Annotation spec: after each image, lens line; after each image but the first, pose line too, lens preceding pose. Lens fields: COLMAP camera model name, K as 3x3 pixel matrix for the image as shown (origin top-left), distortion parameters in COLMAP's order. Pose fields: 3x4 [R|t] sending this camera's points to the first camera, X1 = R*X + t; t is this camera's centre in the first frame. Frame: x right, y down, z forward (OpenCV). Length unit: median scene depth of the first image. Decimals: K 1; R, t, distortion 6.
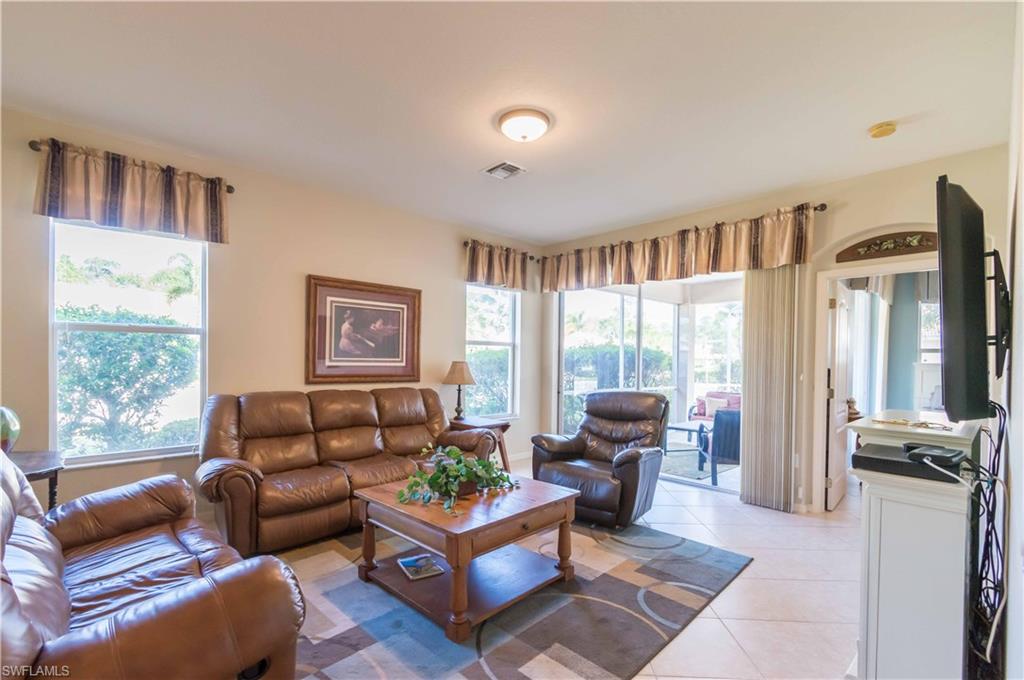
lens RADIAL K [[458.7, 0, 476.9], [0, 458.7, 362.4], [0, 0, 1]] dist [-0.026468, -0.000750]
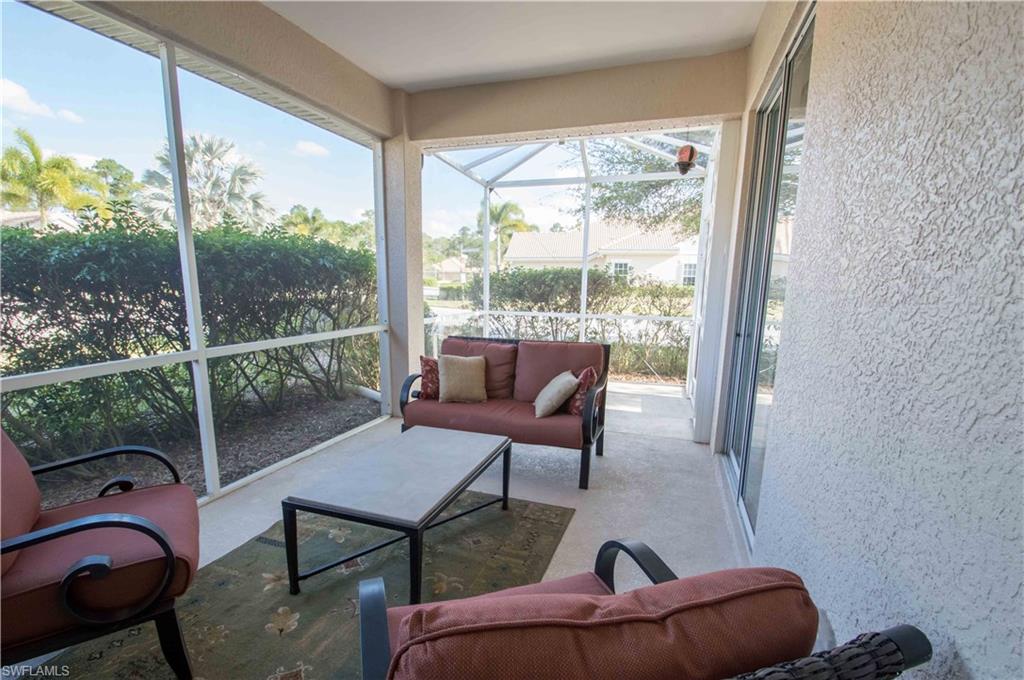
lens RADIAL K [[439.9, 0, 507.4], [0, 439.9, 357.4], [0, 0, 1]] dist [-0.004449, 0.000006]
pose [[0.851199, -0.097299, 0.515746, 0.309403], [0.004668, 0.984030, 0.177940, 0.006591], [-0.524823, -0.149055, 0.838060, 0.558762]]
